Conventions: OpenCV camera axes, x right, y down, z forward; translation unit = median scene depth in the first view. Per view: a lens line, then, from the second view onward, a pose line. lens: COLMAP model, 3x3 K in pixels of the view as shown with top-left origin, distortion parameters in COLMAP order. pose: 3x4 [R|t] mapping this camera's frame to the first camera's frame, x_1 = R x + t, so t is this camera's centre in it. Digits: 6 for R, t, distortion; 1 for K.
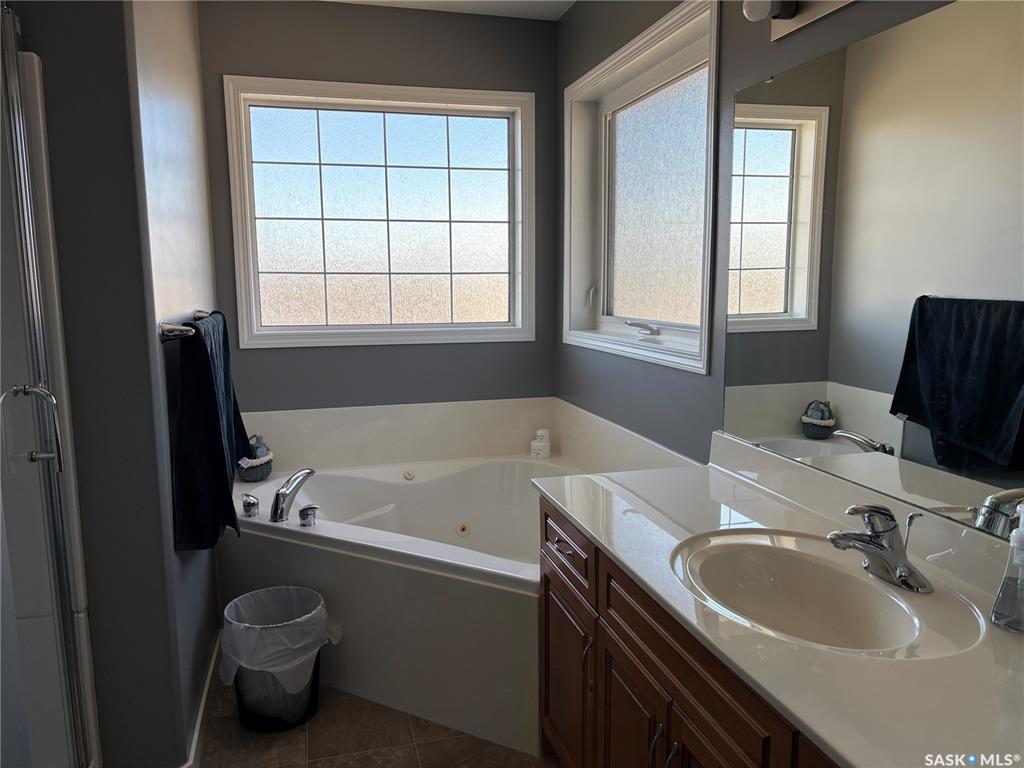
lens RADIAL K [[779.5, 0, 528.5], [0, 779.5, 389.1], [0, 0, 1]] dist [0.030709, -0.022406]
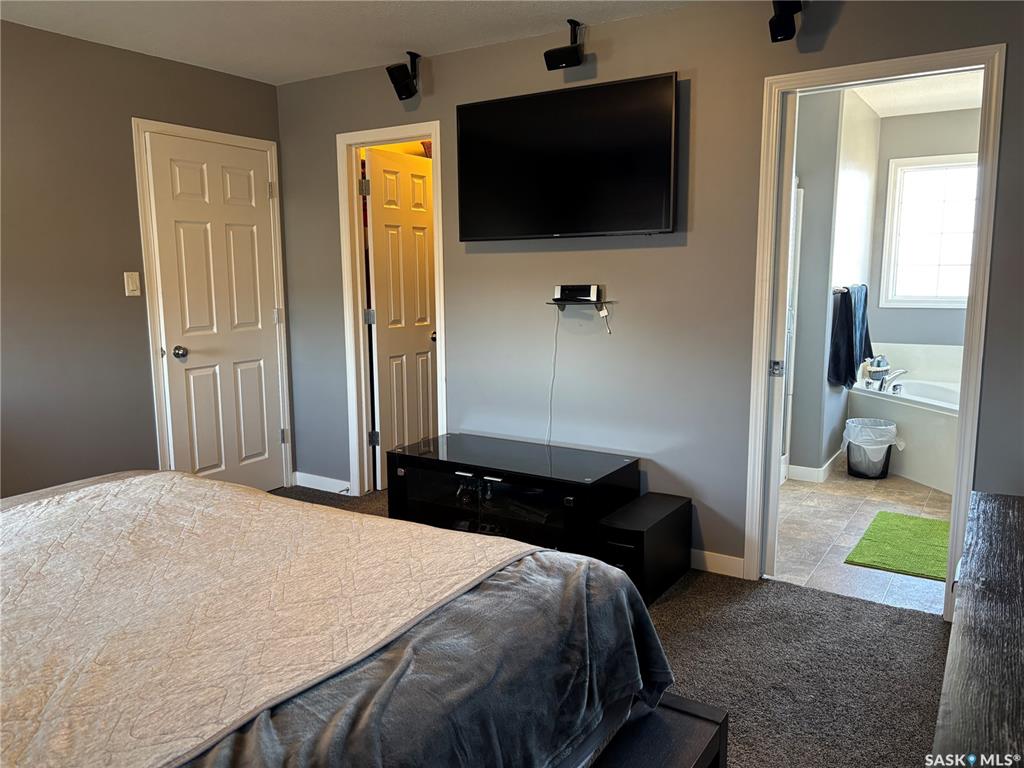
lens RADIAL K [[779.5, 0, 509.8], [0, 779.5, 388.6], [0, 0, 1]] dist [0.030709, -0.022406]
pose [[0.655492, 0.112576, -0.746764, 0.594251], [-0.104263, 0.992848, 0.058153, 0.157991], [0.747970, 0.039741, 0.662542, -1.113177]]
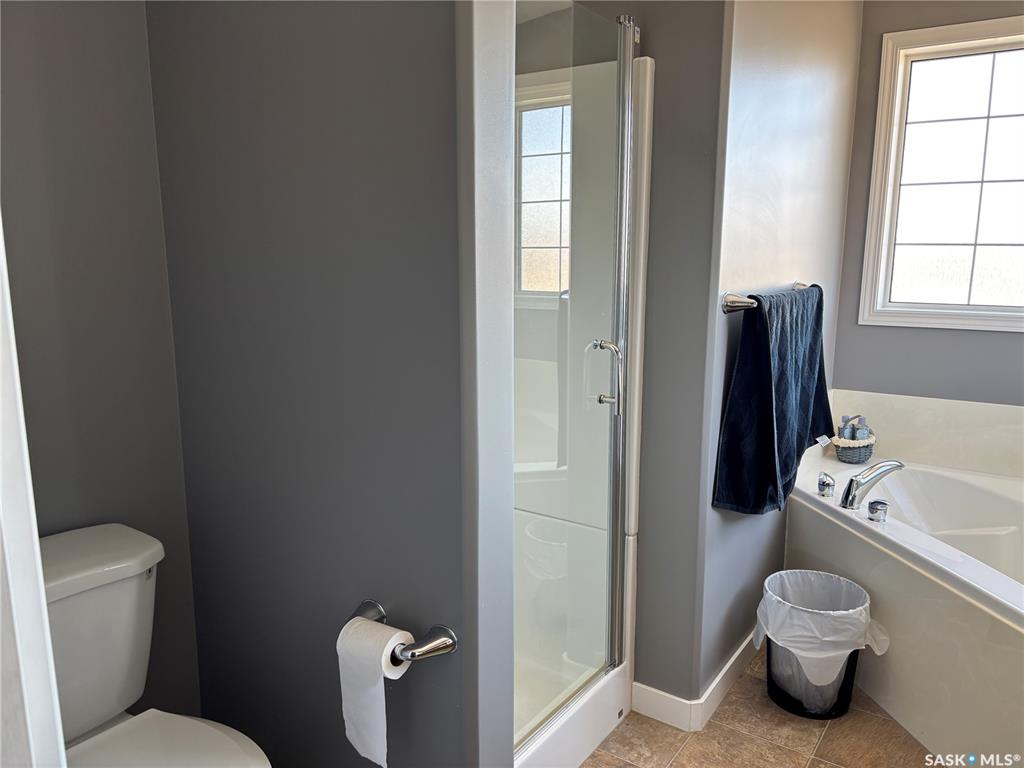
lens RADIAL K [[779.5, 0, 519.1], [0, 779.5, 391.3], [0, 0, 1]] dist [0.030709, -0.022406]
pose [[0.640691, 0.143770, -0.754218, 0.133965], [-0.113242, 0.989264, 0.092378, -0.015644], [0.759402, 0.026224, 0.650093, 0.078900]]
